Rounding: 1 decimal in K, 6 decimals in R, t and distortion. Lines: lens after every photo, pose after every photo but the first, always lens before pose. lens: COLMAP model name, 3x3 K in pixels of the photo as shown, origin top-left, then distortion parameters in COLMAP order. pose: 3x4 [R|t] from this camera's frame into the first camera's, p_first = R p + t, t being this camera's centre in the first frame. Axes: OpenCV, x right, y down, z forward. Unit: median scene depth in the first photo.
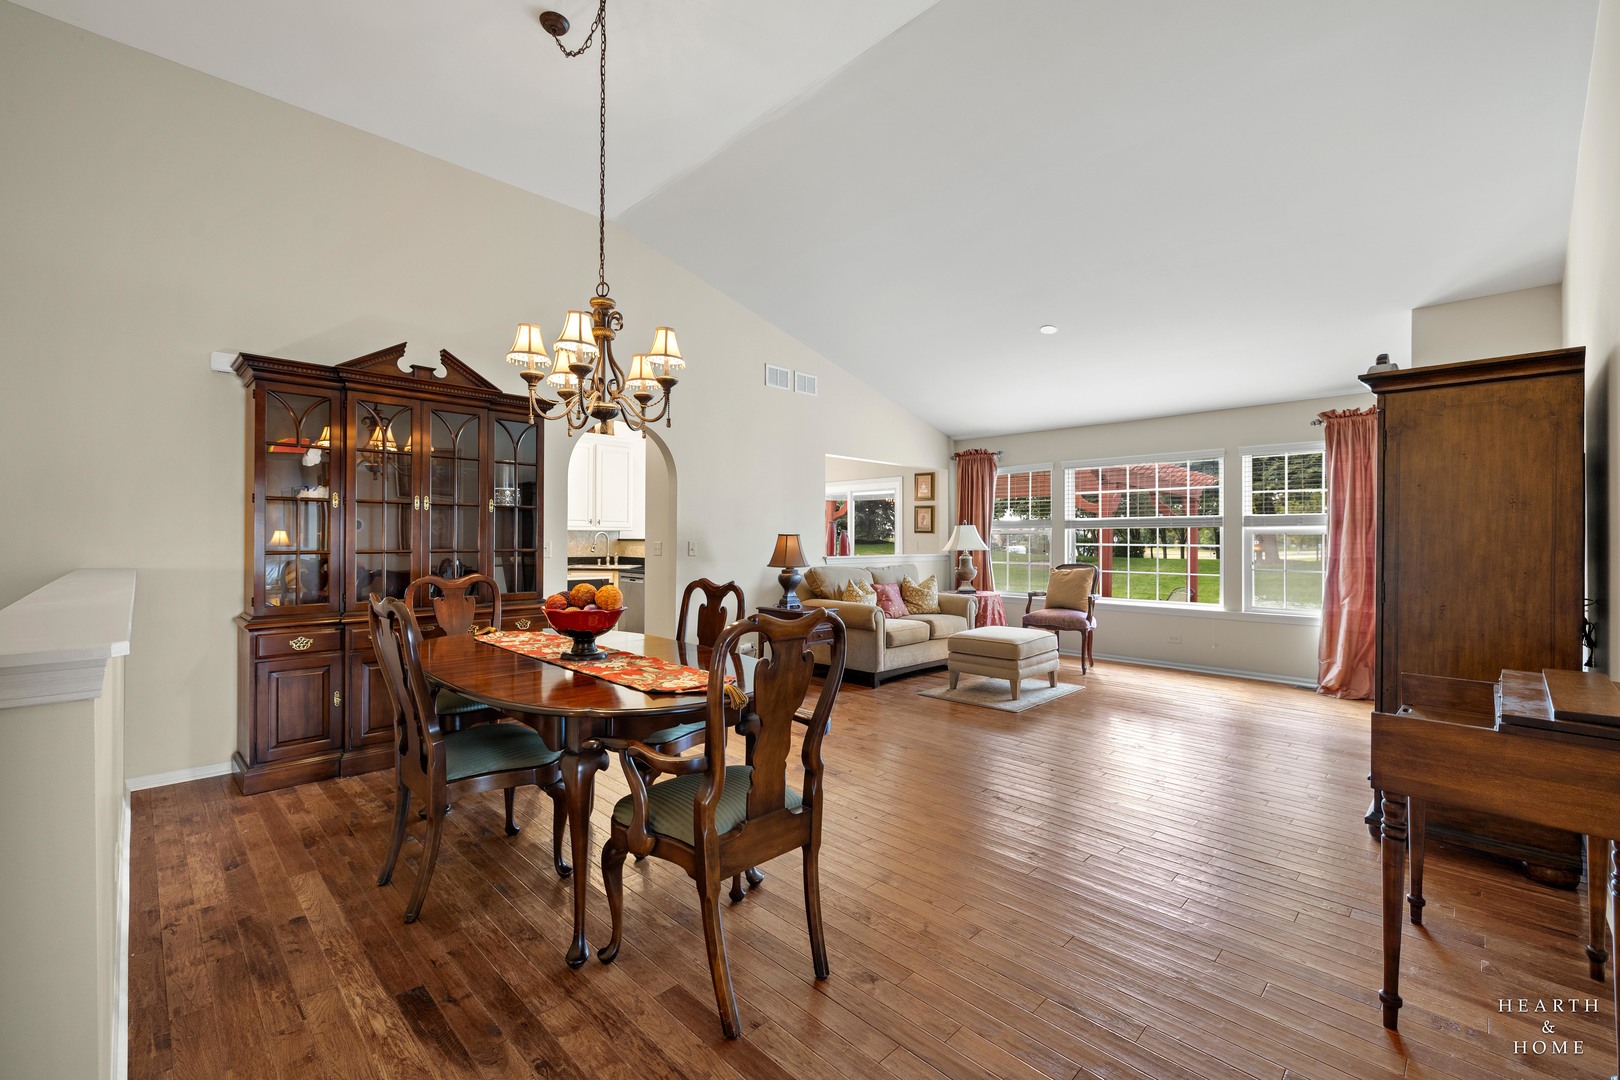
lens RADIAL K [[679.0, 0, 803.8], [0, 679.0, 553.8], [0, 0, 1]] dist [-0.000942, 0.000503]
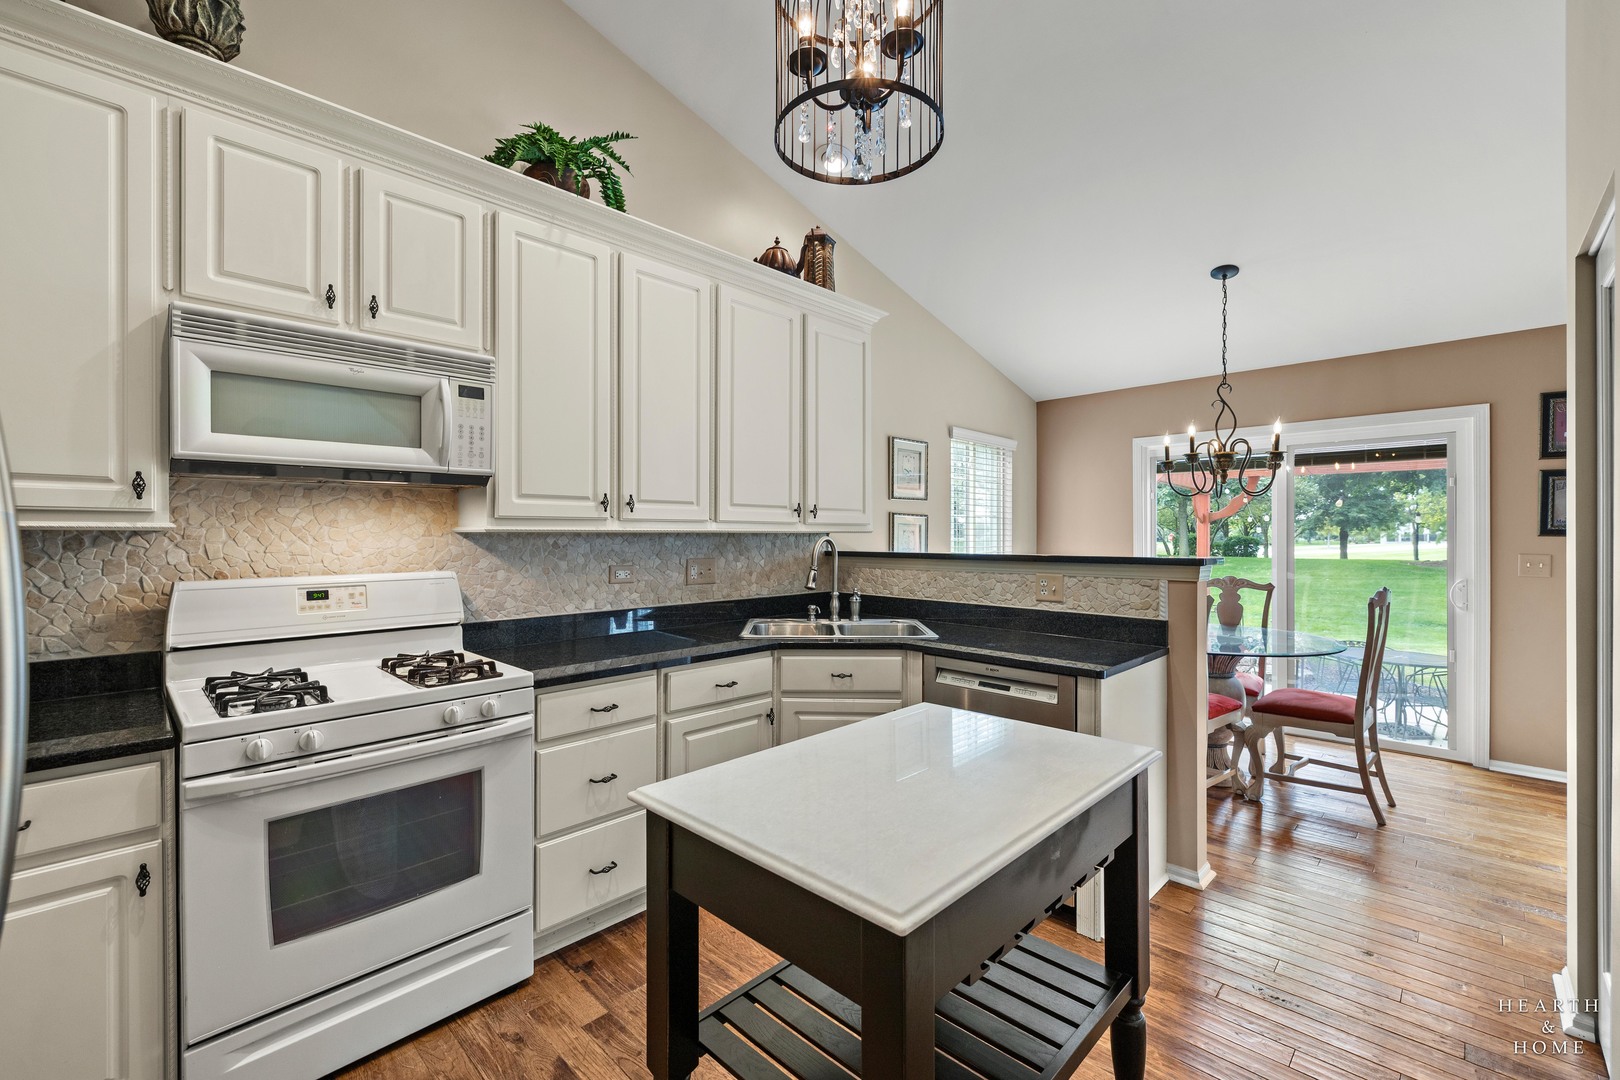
lens RADIAL K [[679.0, 0, 801.4], [0, 679.0, 531.5], [0, 0, 1]] dist [-0.000942, 0.000503]
pose [[0.999939, -0.003974, 0.010269, -0.423573], [0.004250, 0.999625, -0.027039, -0.033059], [-0.010158, 0.027081, 0.999582, 0.826400]]
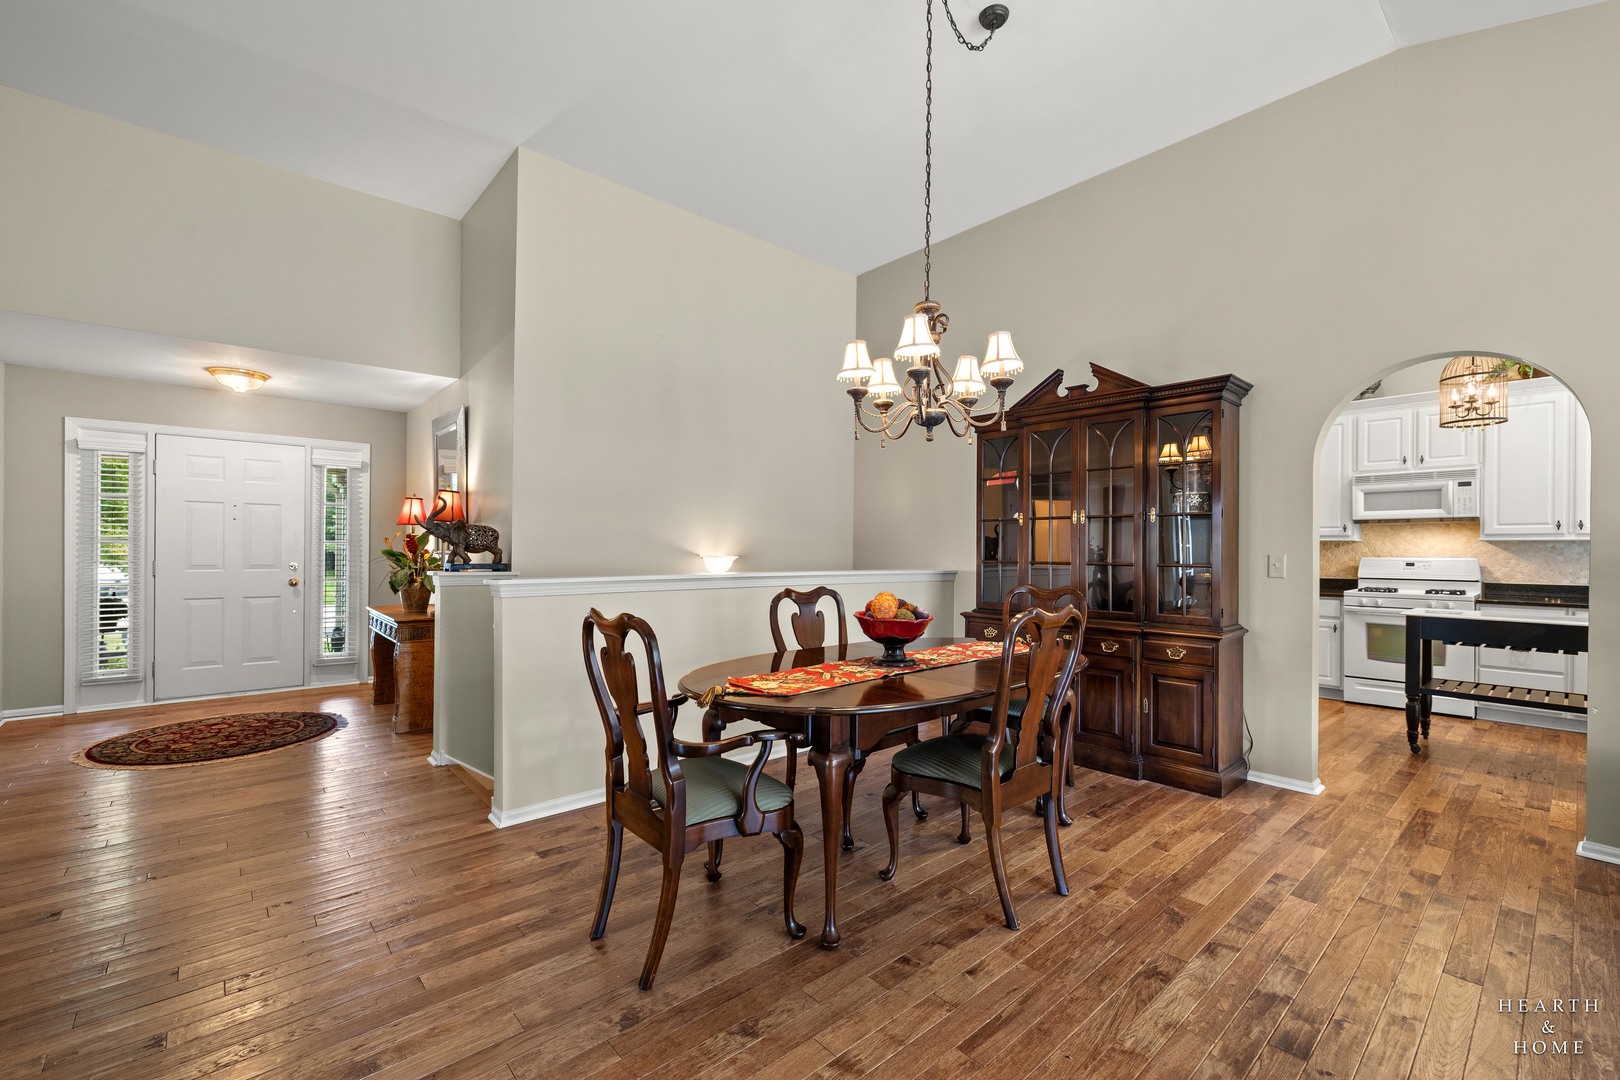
lens RADIAL K [[679.0, 0, 802.7], [0, 679.0, 558.4], [0, 0, 1]] dist [-0.000942, 0.000503]
pose [[-0.065501, 0.009743, -0.997805, 0.313980], [-0.028196, 0.999535, 0.011611, -0.007155], [0.997454, 0.028895, -0.065196, 0.403390]]
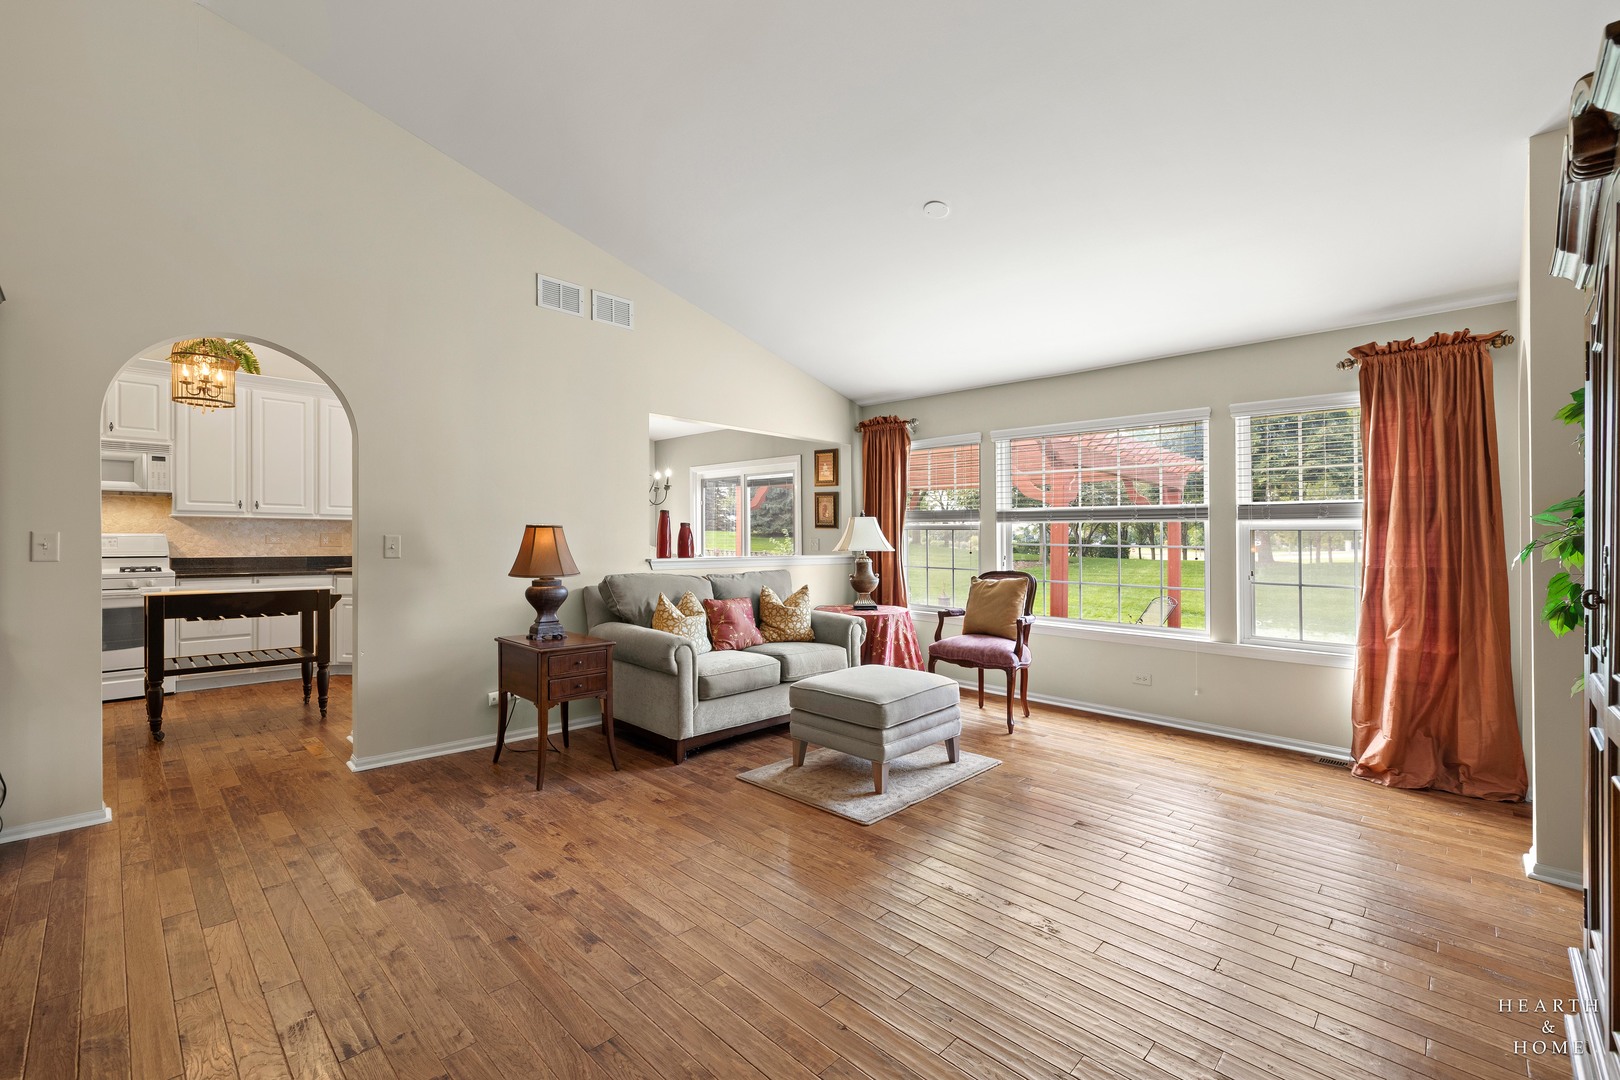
lens RADIAL K [[679.0, 0, 808.7], [0, 679.0, 536.4], [0, 0, 1]] dist [-0.000942, 0.000503]
pose [[0.999818, 0.007489, 0.017530, 0.201128], [-0.007109, 0.999740, -0.021670, -0.005455], [-0.017688, 0.021541, 0.999611, 0.320727]]
